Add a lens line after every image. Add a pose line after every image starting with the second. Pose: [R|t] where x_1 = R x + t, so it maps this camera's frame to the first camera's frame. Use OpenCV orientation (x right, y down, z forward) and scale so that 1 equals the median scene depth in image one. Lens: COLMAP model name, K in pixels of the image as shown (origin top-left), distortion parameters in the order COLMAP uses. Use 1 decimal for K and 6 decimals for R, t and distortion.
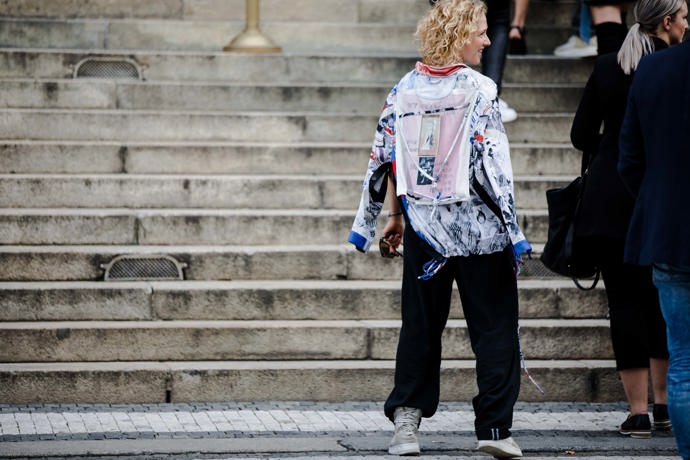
lens RADIAL K [[3310.0, 0, 344.9], [0, 3310.0, 229.8], [0, 0, 1]] dist [0.833711, 0.000000]
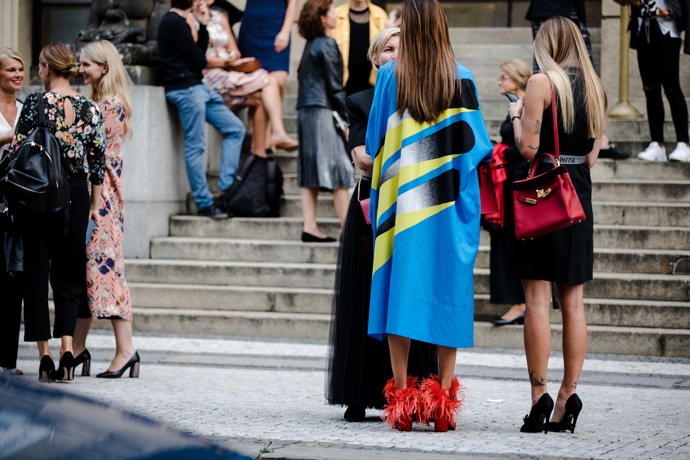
lens RADIAL K [[2601.0, 0, 345.1], [0, 2601.0, 229.7], [0, 0, 1]] dist [0.004143, 0.000000]
pose [[0.840914, 0.021340, -0.540748, 0.571067], [-0.023326, 0.999723, 0.003179, -0.005216], [0.540666, 0.009941, 0.841178, -0.052744]]
